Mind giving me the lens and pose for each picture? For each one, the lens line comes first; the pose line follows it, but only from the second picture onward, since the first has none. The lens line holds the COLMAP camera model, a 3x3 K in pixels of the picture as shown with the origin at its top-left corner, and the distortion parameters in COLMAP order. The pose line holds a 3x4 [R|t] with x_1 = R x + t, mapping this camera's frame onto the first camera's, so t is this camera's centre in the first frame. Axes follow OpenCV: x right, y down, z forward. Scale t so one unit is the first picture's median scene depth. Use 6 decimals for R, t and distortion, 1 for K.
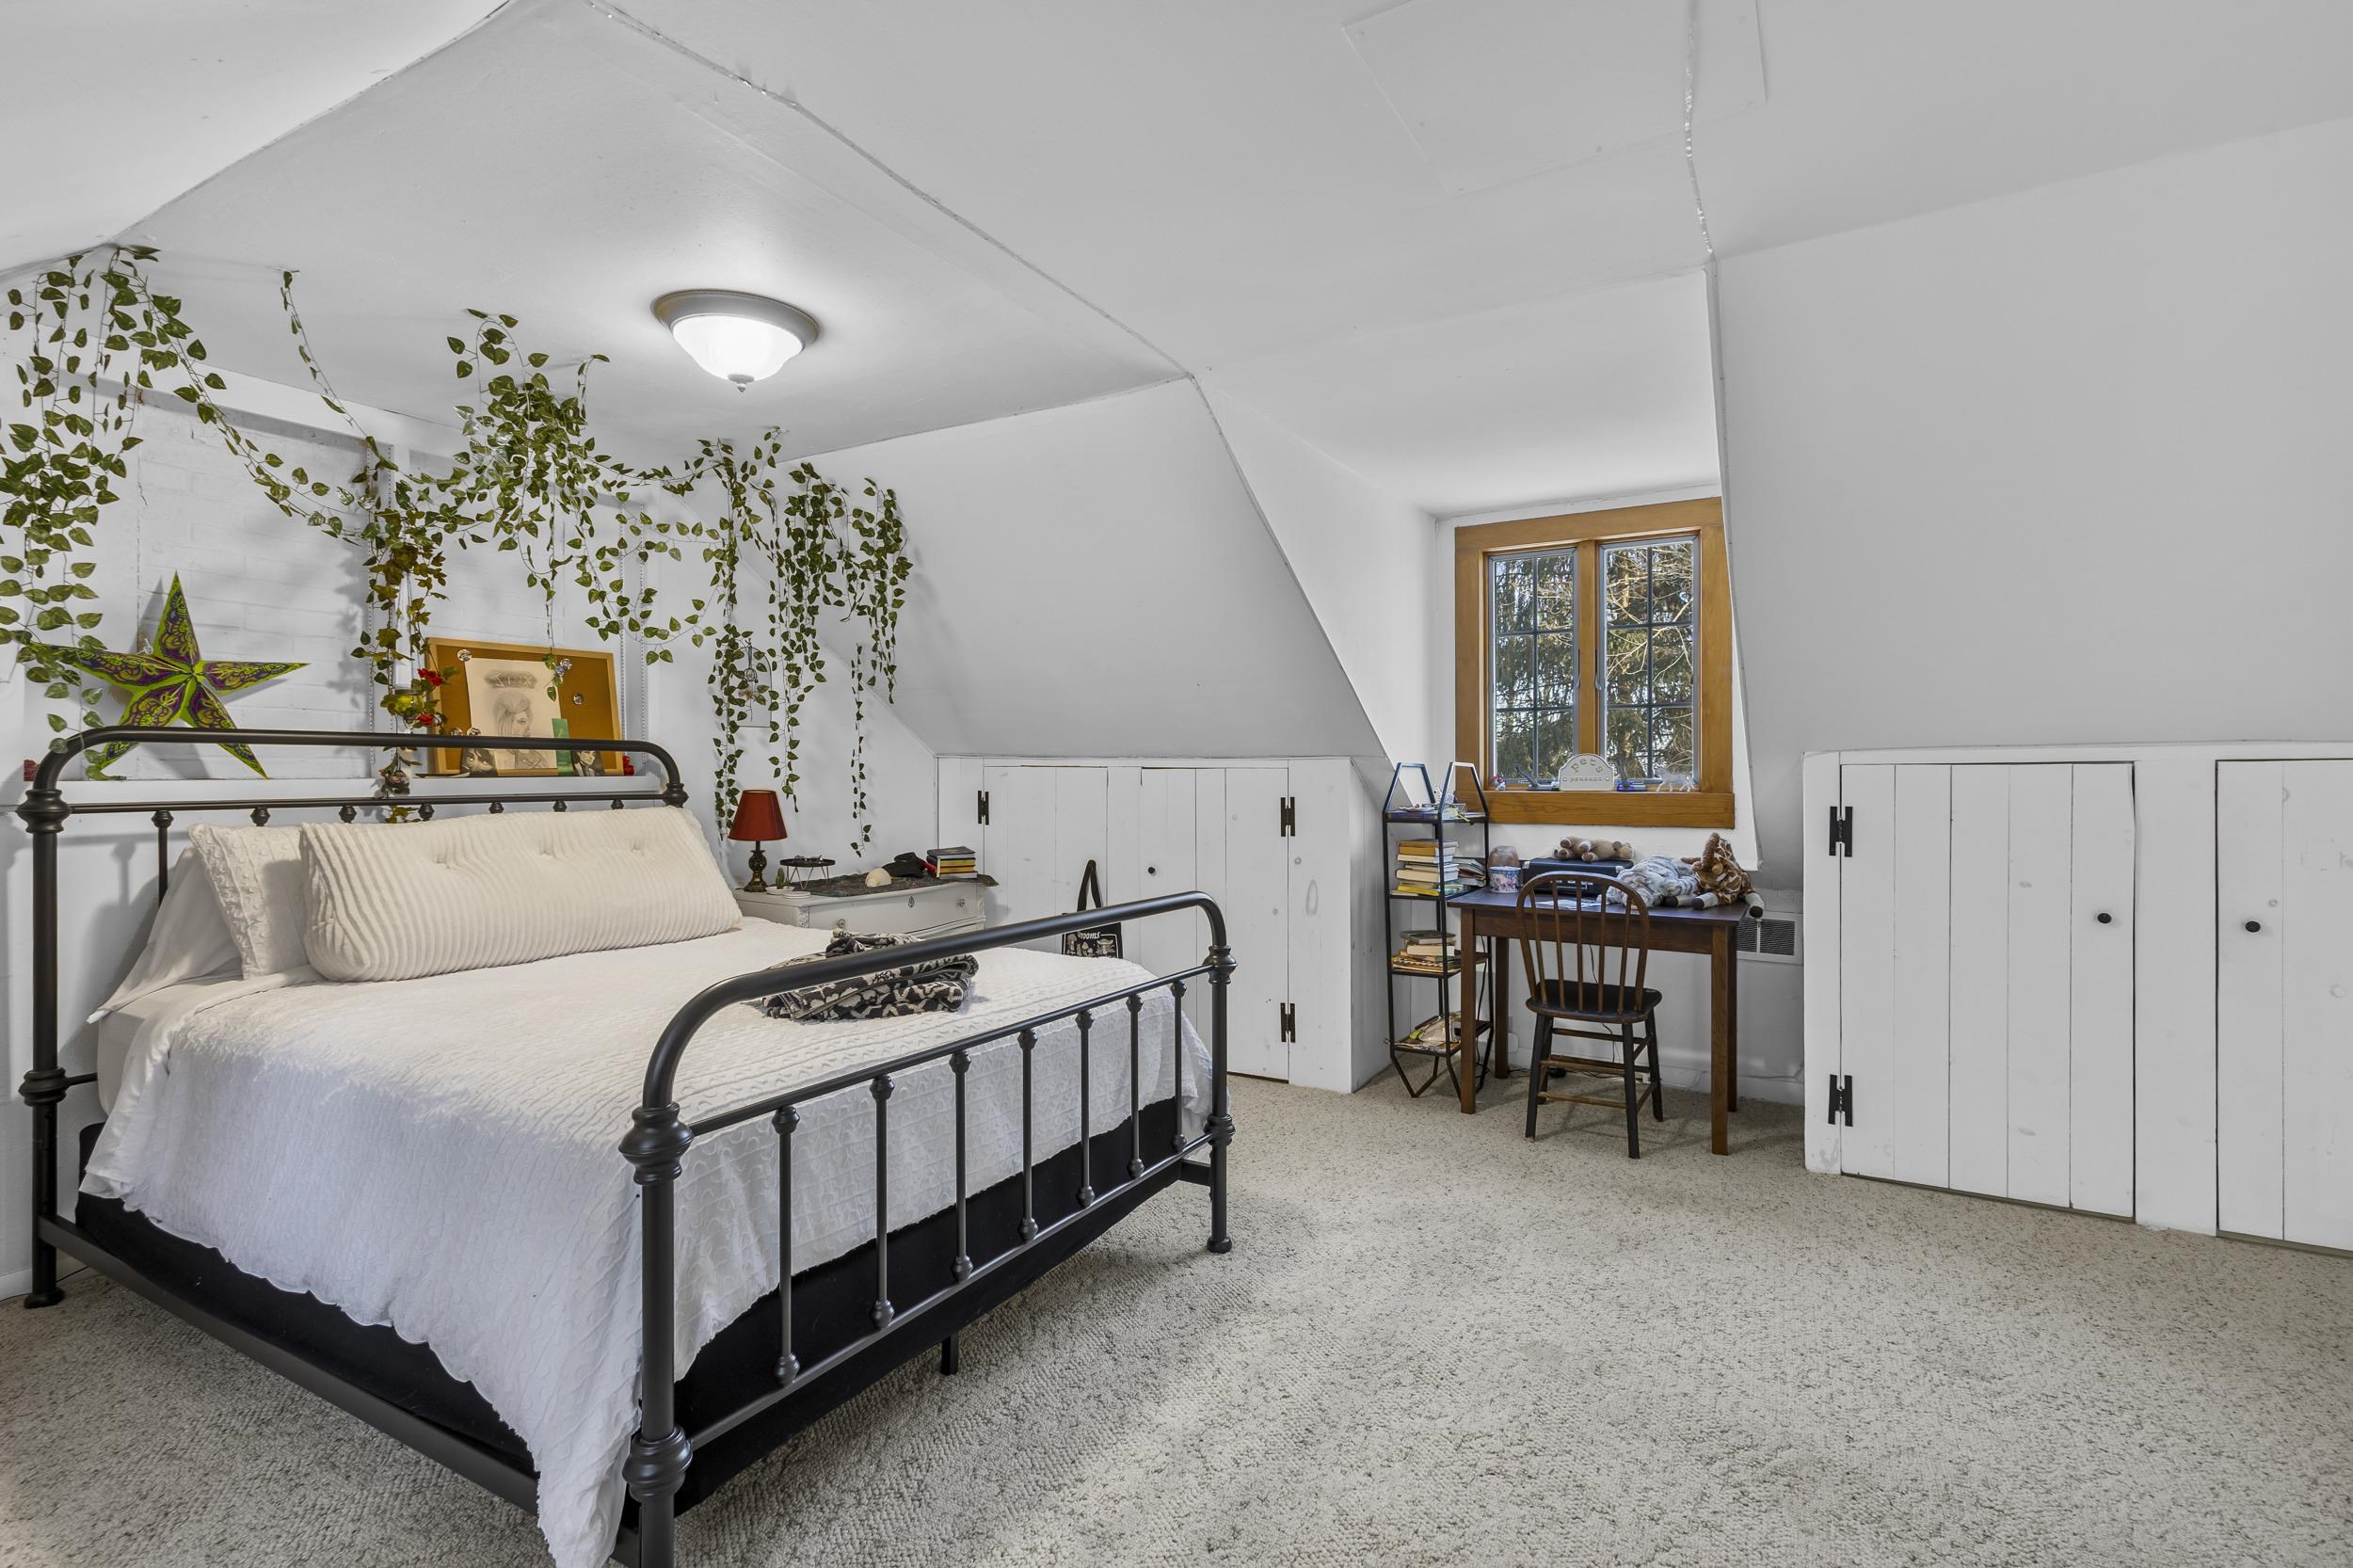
lens RADIAL K [[1080.2, 0, 1176.6], [0, 1080.2, 784.5], [0, 0, 1]] dist [0.001467, 0.000329]
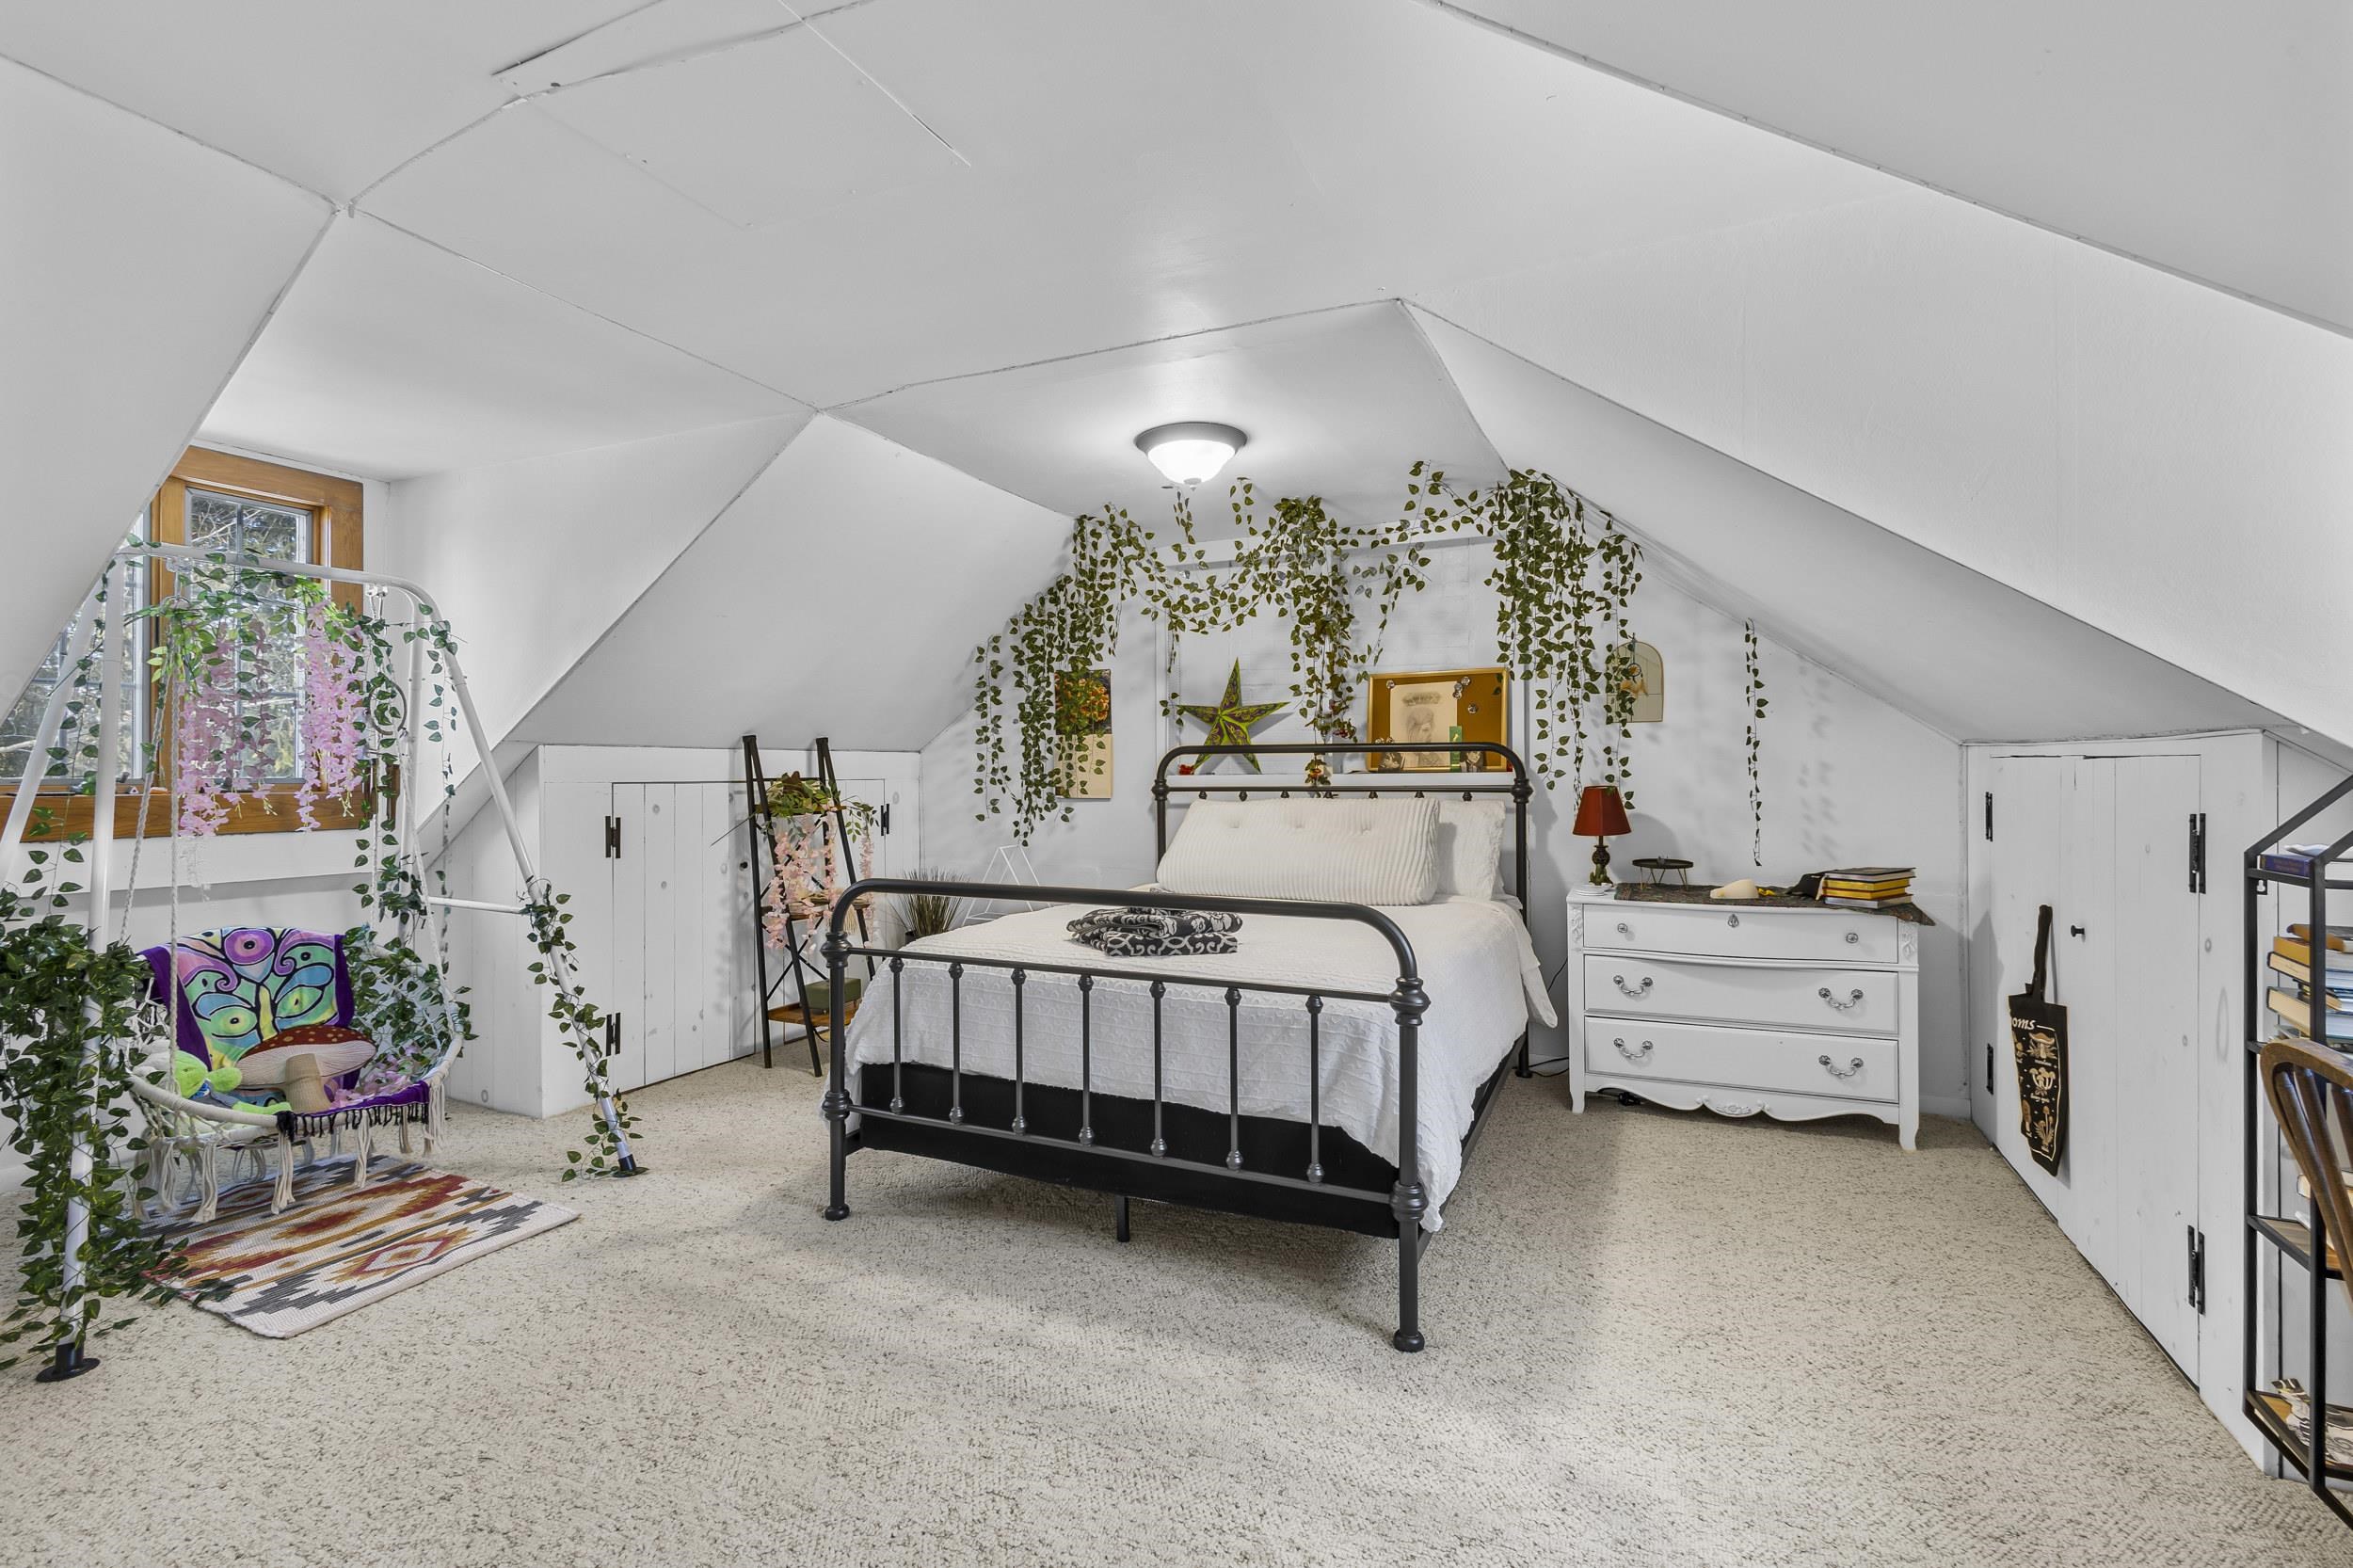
lens RADIAL K [[1080.2, 0, 1181.7], [0, 1080.2, 772.3], [0, 0, 1]] dist [0.001467, 0.000329]
pose [[0.093104, -0.003380, -0.995651, 0.759875], [-0.007663, 0.999962, -0.004111, -0.000068], [0.995627, 0.008013, 0.093075, 0.678294]]
